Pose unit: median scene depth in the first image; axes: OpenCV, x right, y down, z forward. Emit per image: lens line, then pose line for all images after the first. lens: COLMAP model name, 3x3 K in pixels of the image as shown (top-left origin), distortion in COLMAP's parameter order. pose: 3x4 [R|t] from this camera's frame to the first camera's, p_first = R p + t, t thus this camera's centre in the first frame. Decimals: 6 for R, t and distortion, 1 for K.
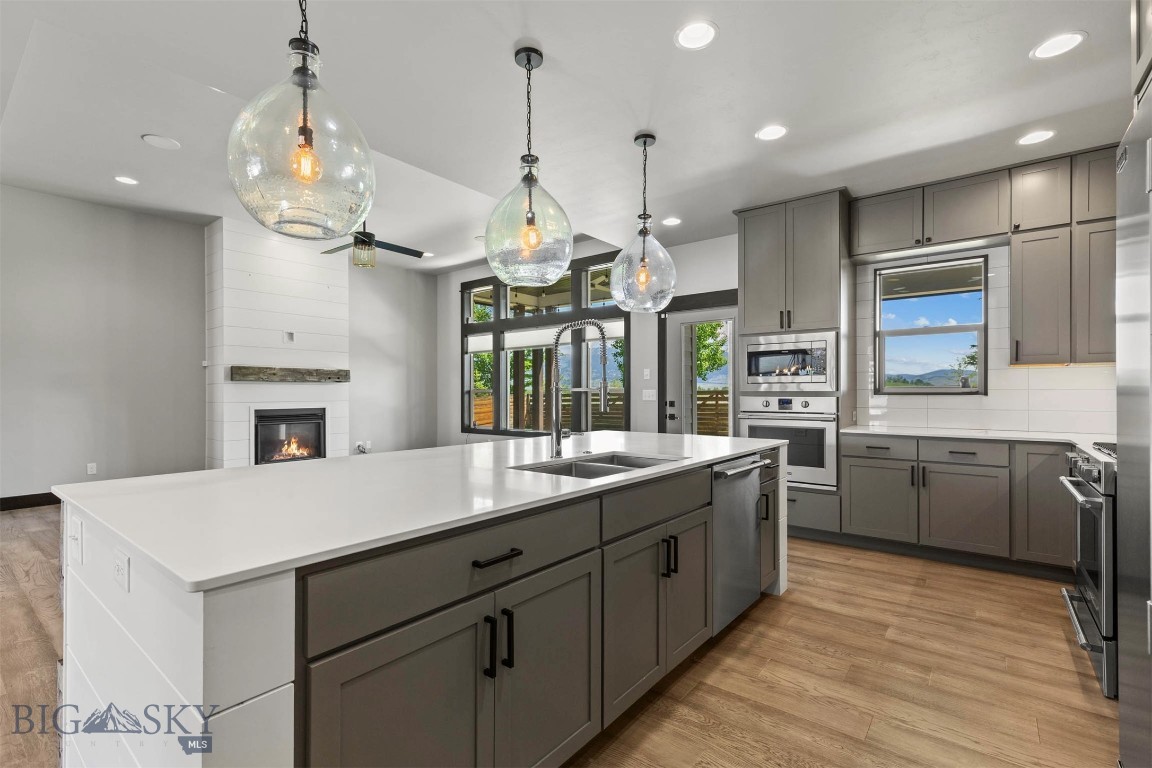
lens RADIAL K [[519.6, 0, 573.6], [0, 519.6, 392.4], [0, 0, 1]] dist [0.009221, -0.001135]
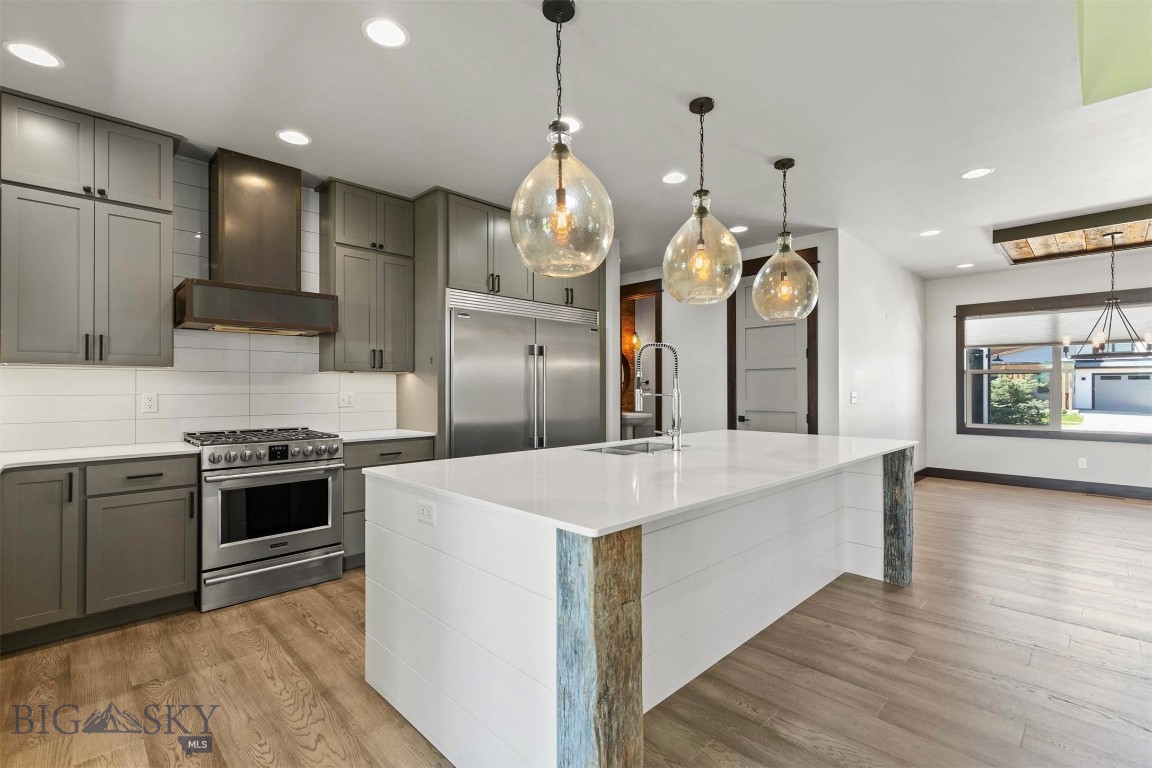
lens RADIAL K [[519.6, 0, 574.5], [0, 519.6, 388.8], [0, 0, 1]] dist [0.009221, -0.001135]
pose [[-0.992025, 0.005200, 0.125930, 0.021608], [0.005203, 0.999986, -0.000310, -0.007532], [-0.125930, 0.000348, -0.992039, 0.908357]]
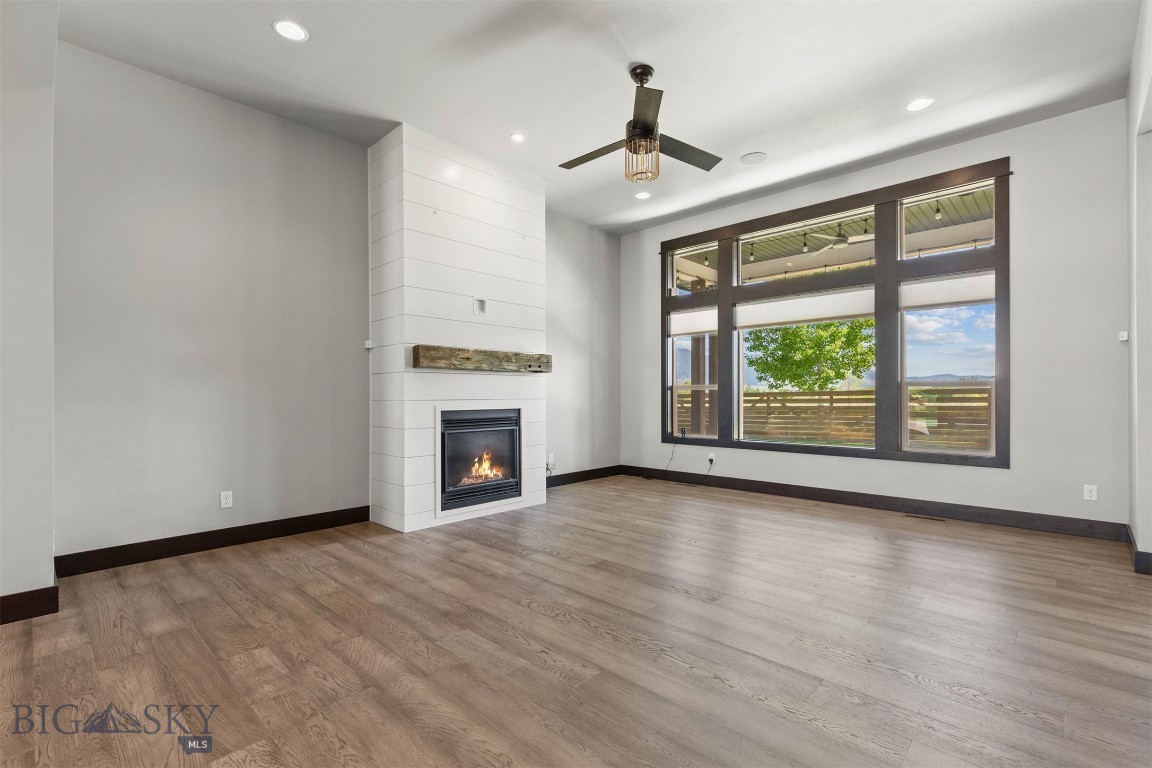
lens RADIAL K [[519.6, 0, 572.5], [0, 519.6, 393.7], [0, 0, 1]] dist [0.009221, -0.001135]
pose [[0.996028, 0.002225, -0.089007, -0.438041], [-0.002262, 0.999997, -0.000315, 0.011580], [0.089006, 0.000515, 0.996031, 0.392998]]
